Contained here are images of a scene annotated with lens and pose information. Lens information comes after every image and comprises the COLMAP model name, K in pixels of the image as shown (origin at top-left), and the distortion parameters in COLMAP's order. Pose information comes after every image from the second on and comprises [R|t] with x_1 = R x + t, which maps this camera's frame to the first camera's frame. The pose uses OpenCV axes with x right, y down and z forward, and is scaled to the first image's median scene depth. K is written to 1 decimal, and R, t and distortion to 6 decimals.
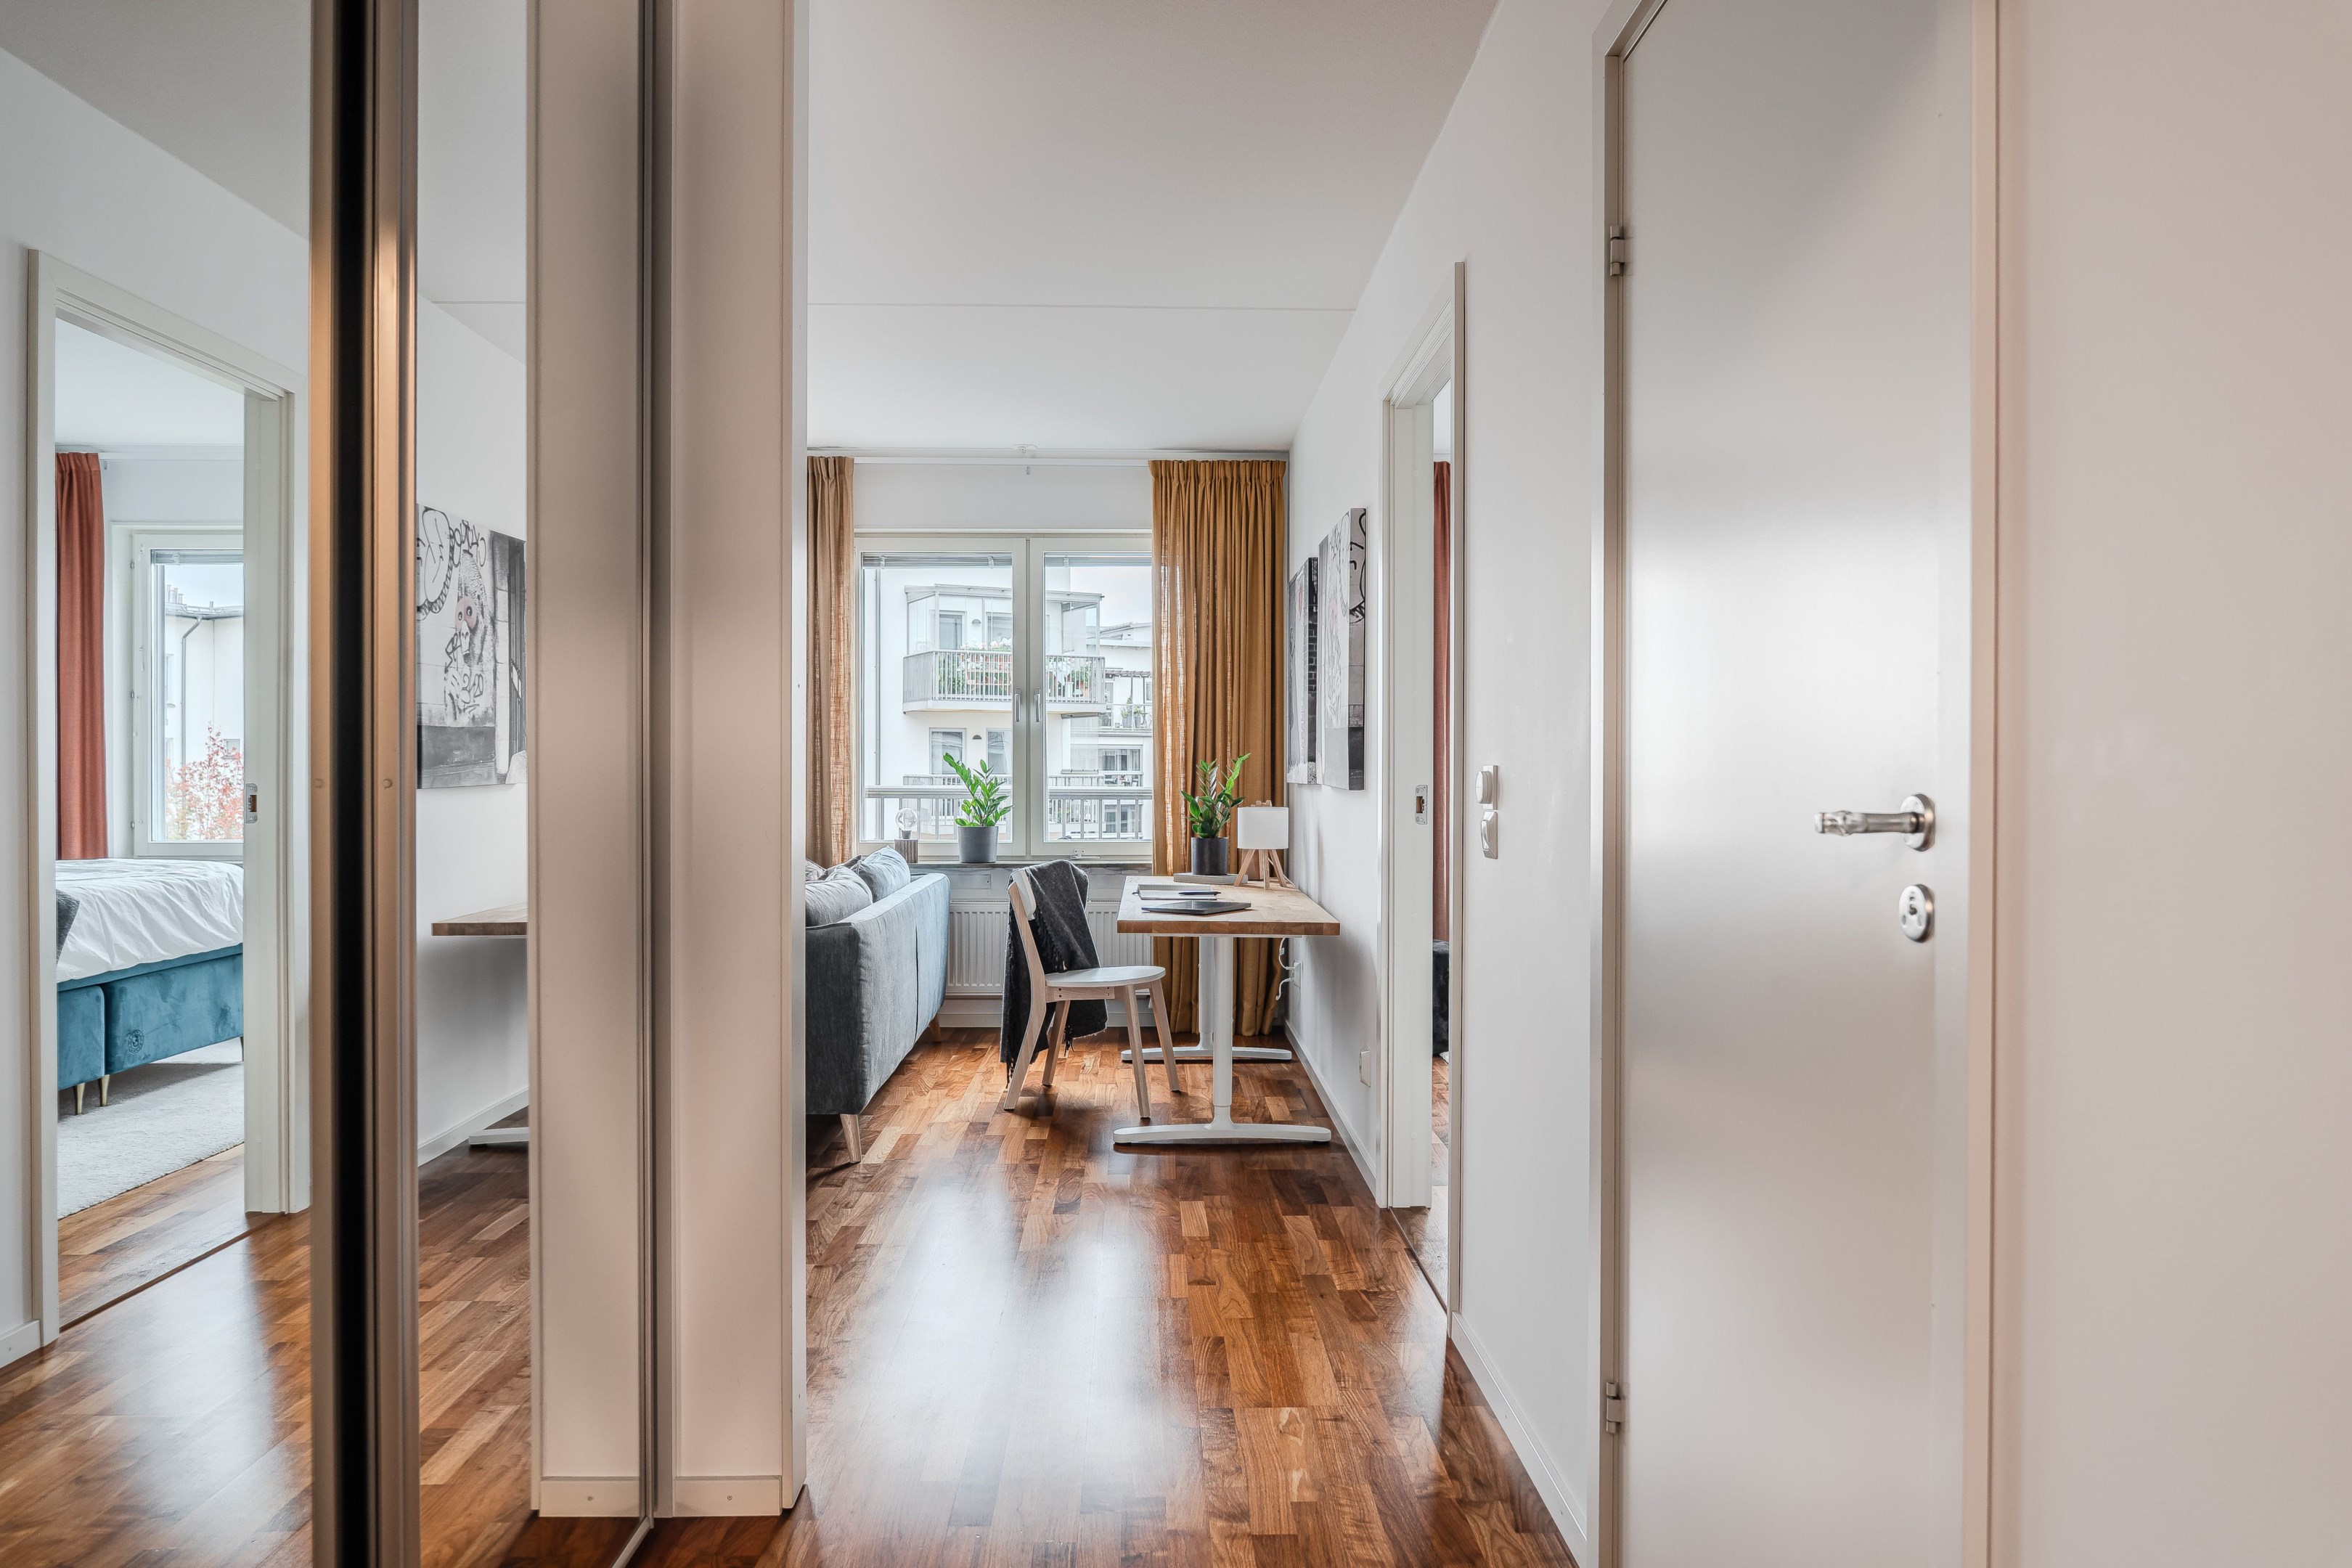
lens RADIAL K [[1544.9, 0, 1160.4], [0, 1544.9, 781.1], [0, 0, 1]] dist [-0.012306, -0.002157]
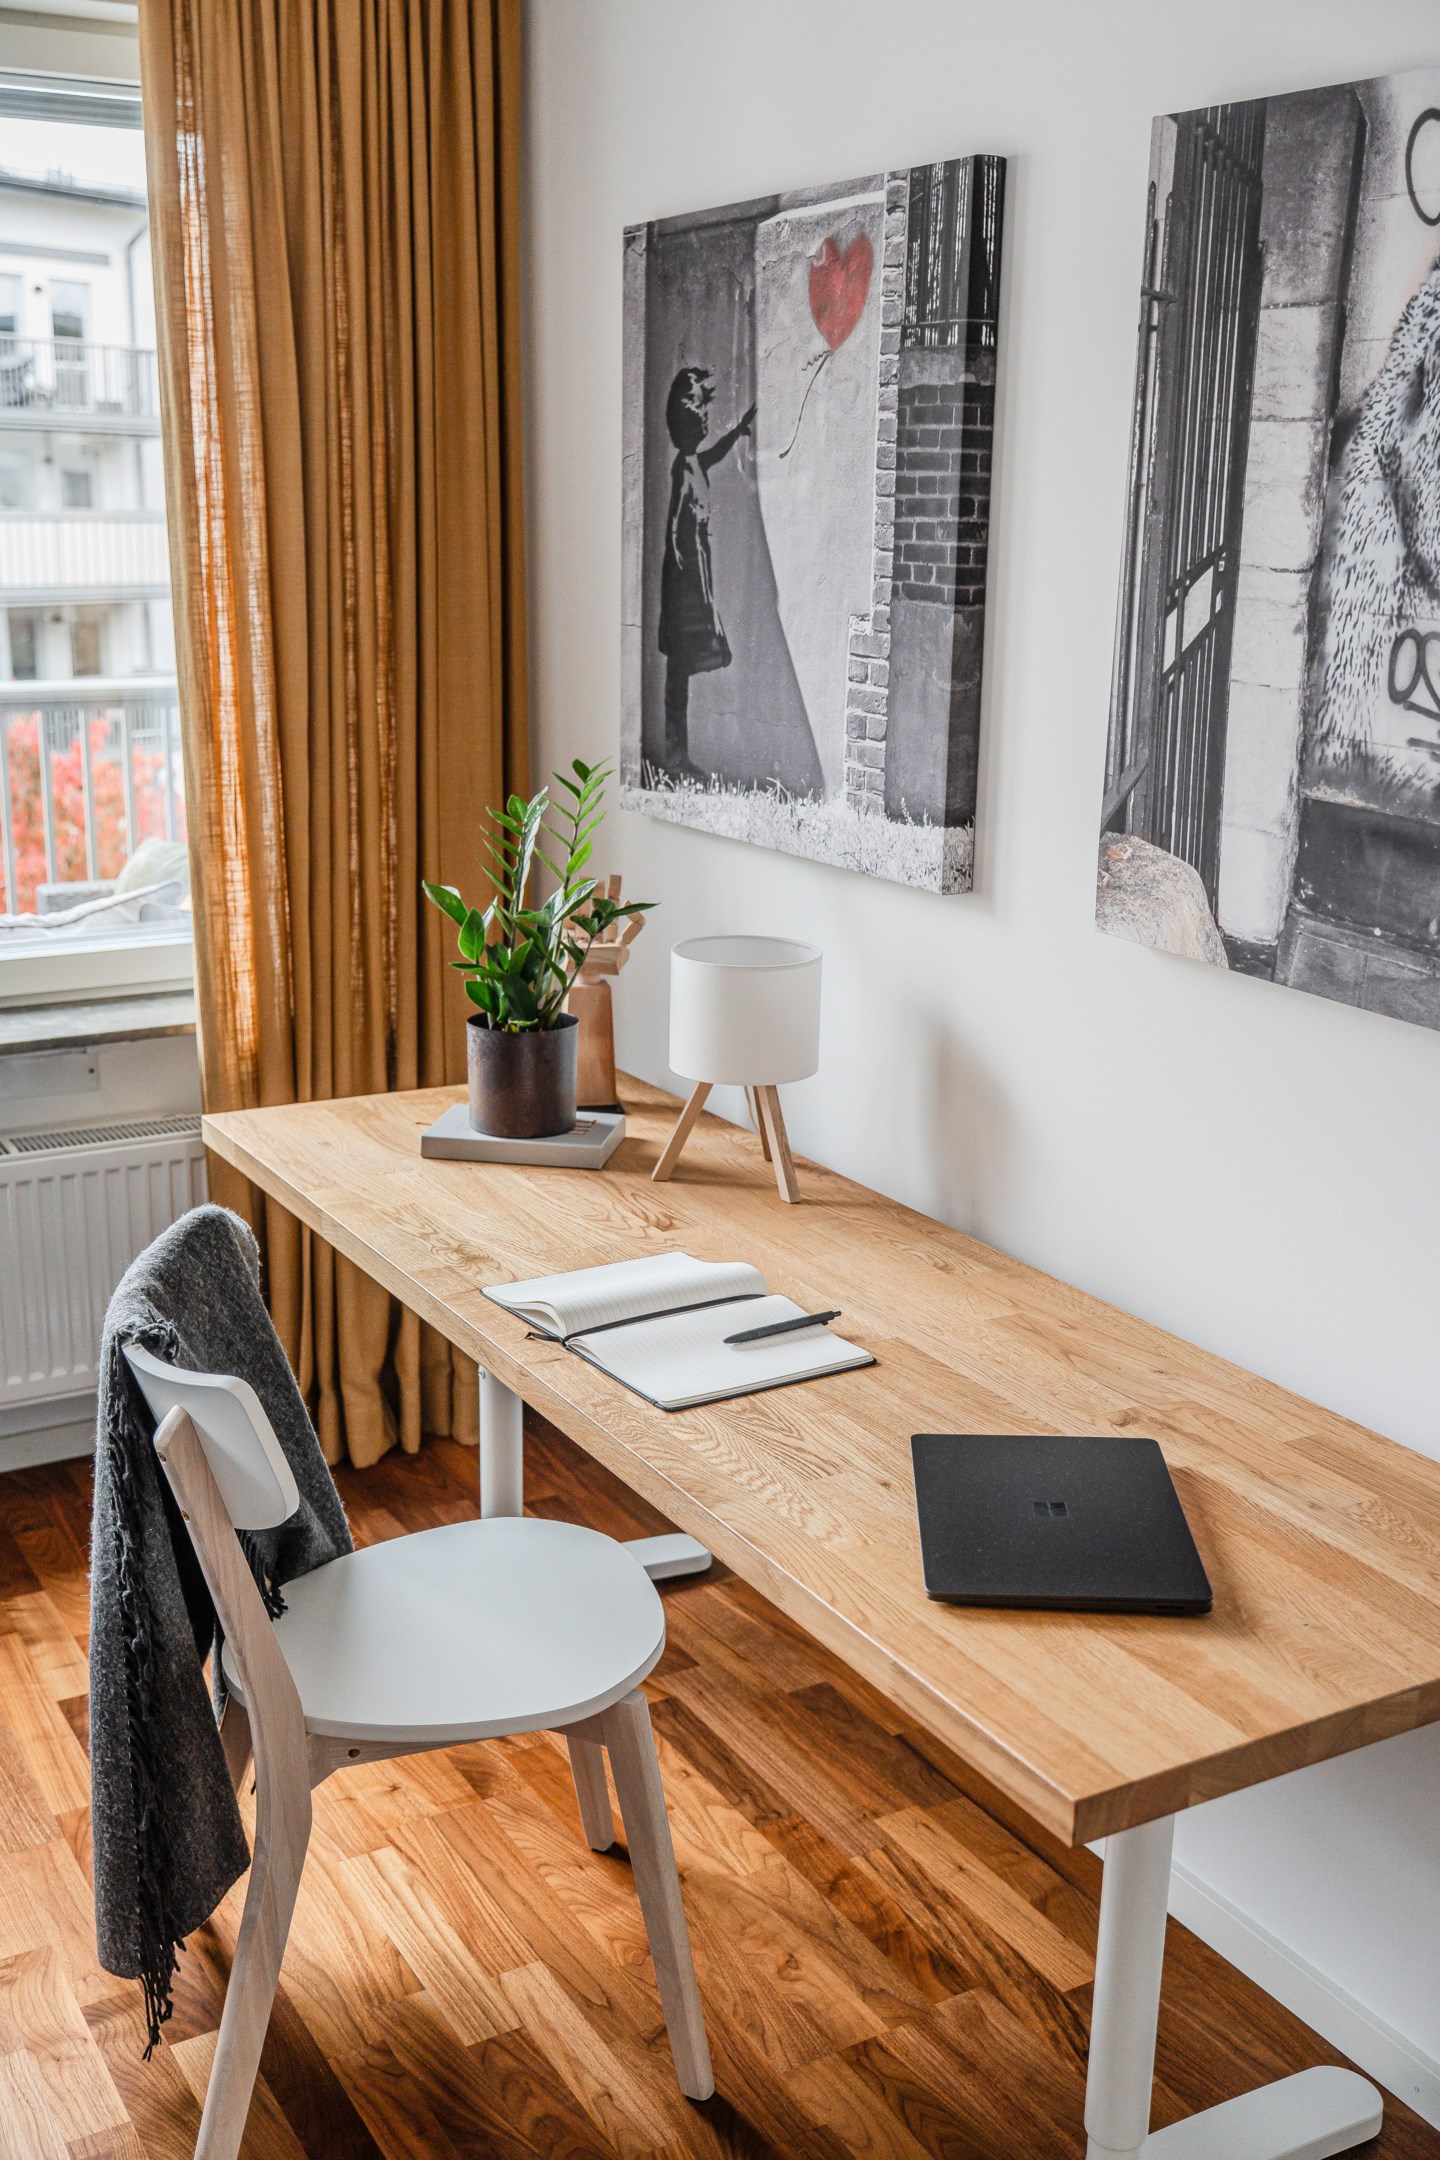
lens RADIAL K [[2203.5, 0, 710.8], [0, 2203.5, 1095.3], [0, 0, 1]] dist [-0.005030, 0.000000]
pose [[0.870611, -0.118736, 0.477428, -0.162661], [-0.009887, 0.966020, 0.258279, -0.071839], [-0.491872, -0.229581, 0.839854, 0.572959]]
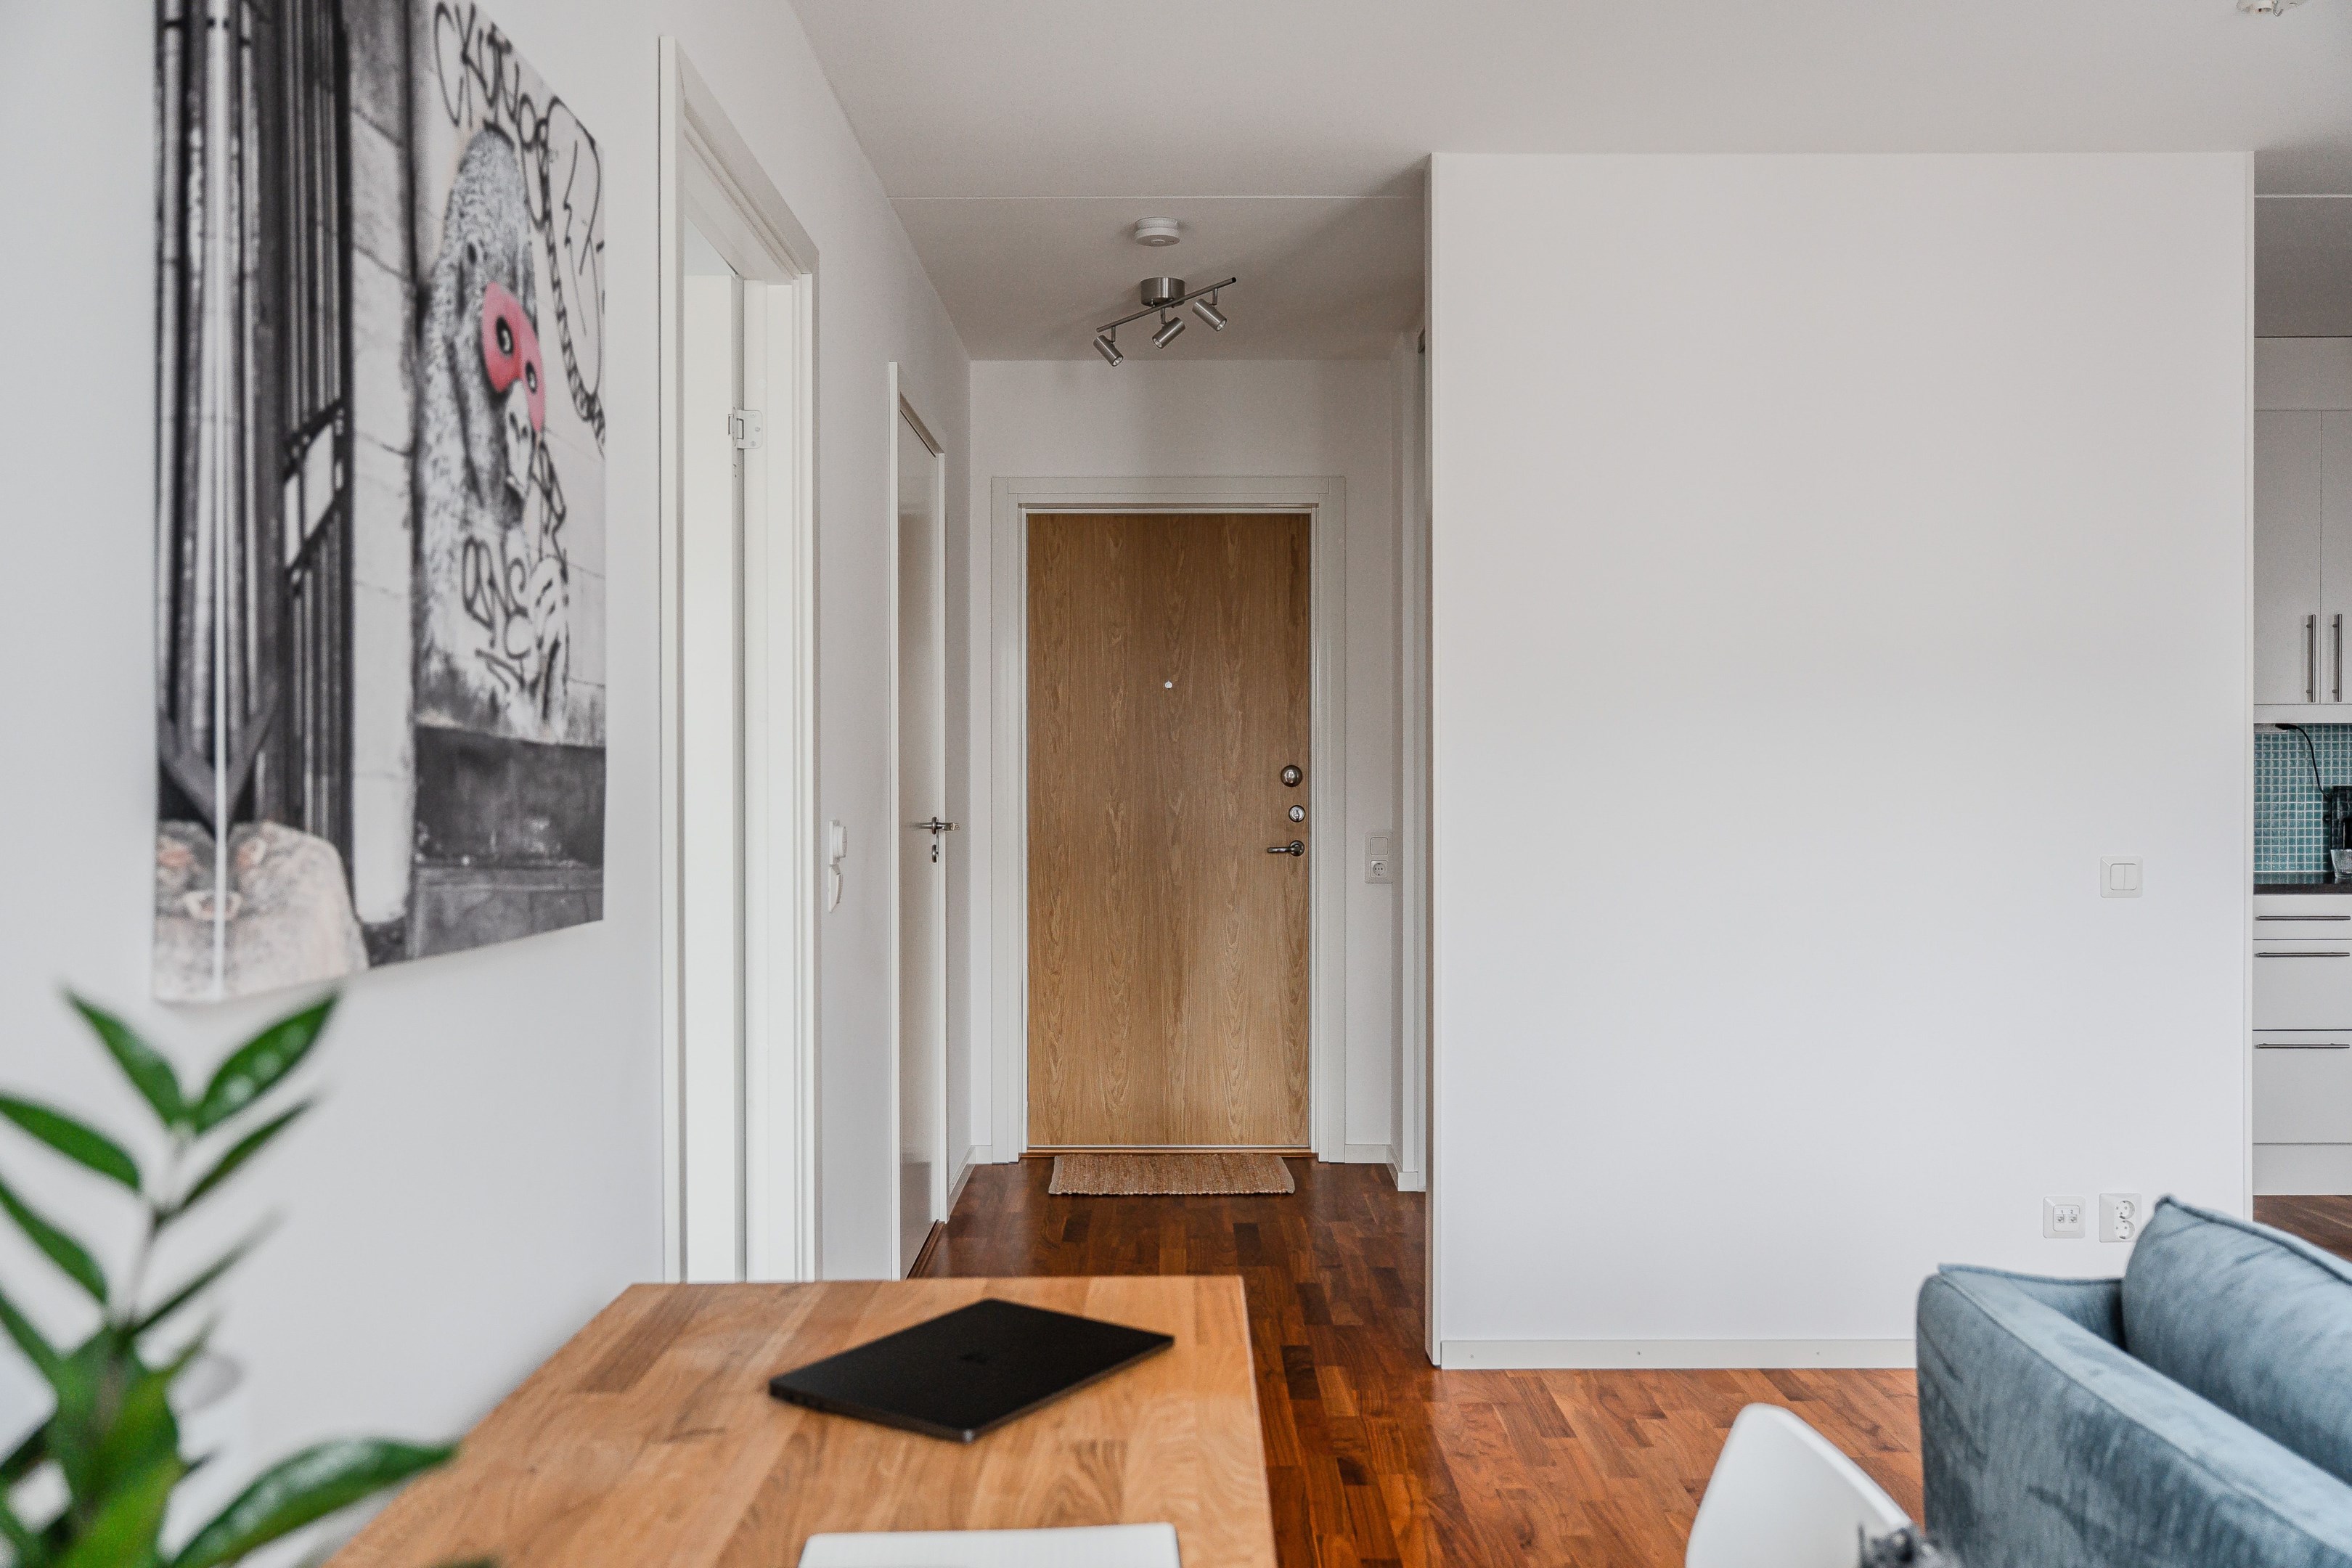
lens RADIAL K [[1915.7, 0, 1168.1], [0, 1915.7, 787.2], [0, 0, 1]] dist [0.004739, 0.003040]
pose [[-0.999865, -0.000670, 0.016390, -0.012964], [-0.000461, 0.999919, 0.012744, -0.023841], [-0.016397, 0.012735, -0.999784, 1.075532]]
